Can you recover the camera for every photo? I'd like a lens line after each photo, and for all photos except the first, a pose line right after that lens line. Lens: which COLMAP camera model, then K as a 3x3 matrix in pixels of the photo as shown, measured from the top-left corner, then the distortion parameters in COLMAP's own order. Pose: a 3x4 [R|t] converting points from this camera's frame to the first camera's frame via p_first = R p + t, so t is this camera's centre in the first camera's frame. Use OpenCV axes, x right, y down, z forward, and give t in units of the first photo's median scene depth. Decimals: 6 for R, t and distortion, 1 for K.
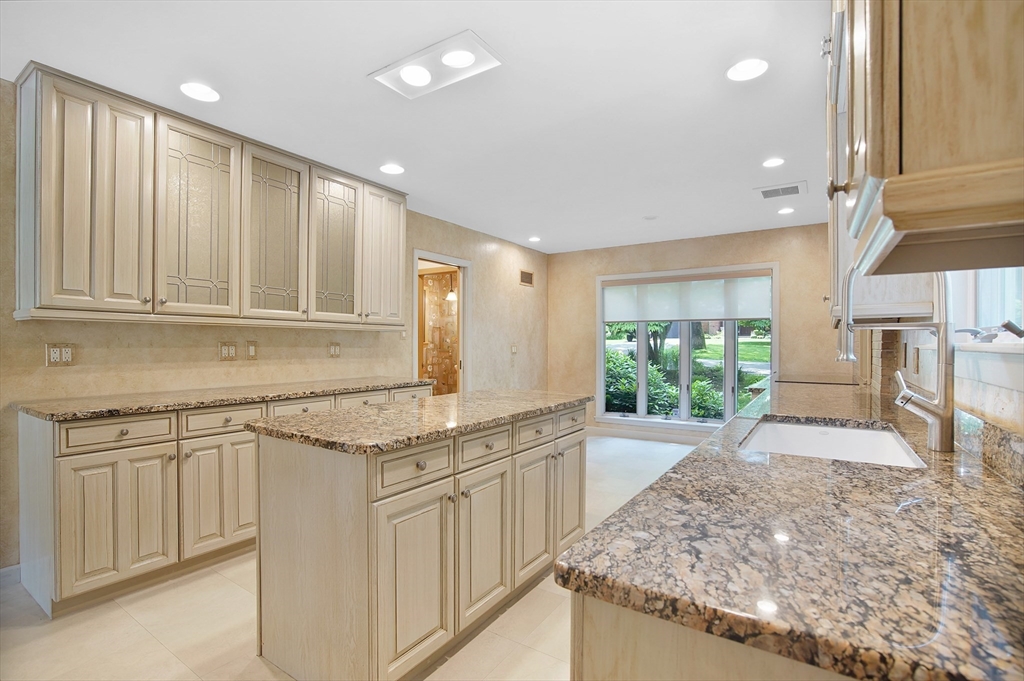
lens RADIAL K [[475.0, 0, 501.2], [0, 475.0, 345.1], [0, 0, 1]] dist [-0.044201, 0.013036]
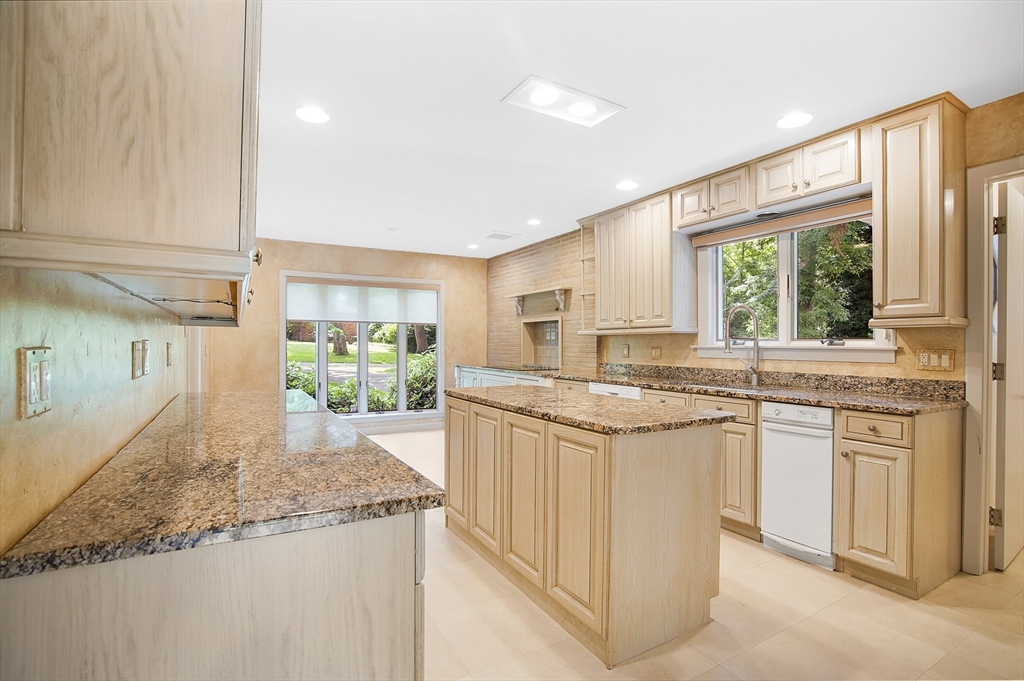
lens RADIAL K [[475.0, 0, 508.7], [0, 475.0, 342.5], [0, 0, 1]] dist [-0.044201, 0.013036]
pose [[0.422610, 0.005626, 0.906294, -0.698041], [-0.003664, 0.999983, -0.004499, -0.002333], [-0.906304, -0.001419, 0.422624, 0.365994]]
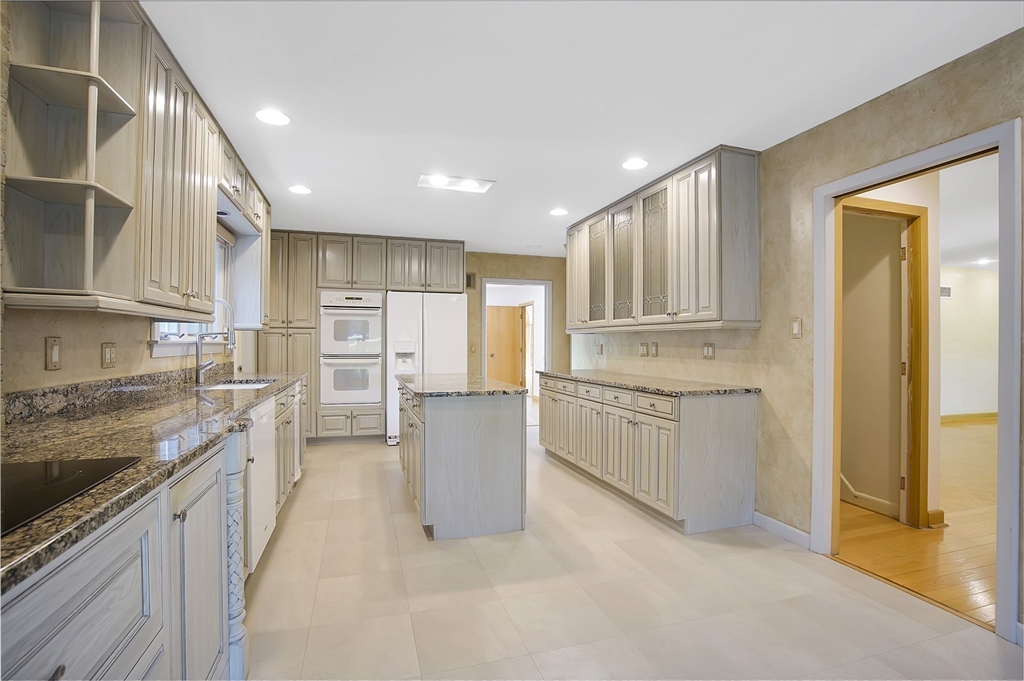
lens RADIAL K [[475.0, 0, 509.5], [0, 475.0, 344.1], [0, 0, 1]] dist [-0.044201, 0.013036]
pose [[-0.607823, -0.006011, -0.794050, 0.621305], [-0.008013, 0.999967, -0.001437, 0.000855], [0.794032, 0.005489, -0.607851, 1.243467]]
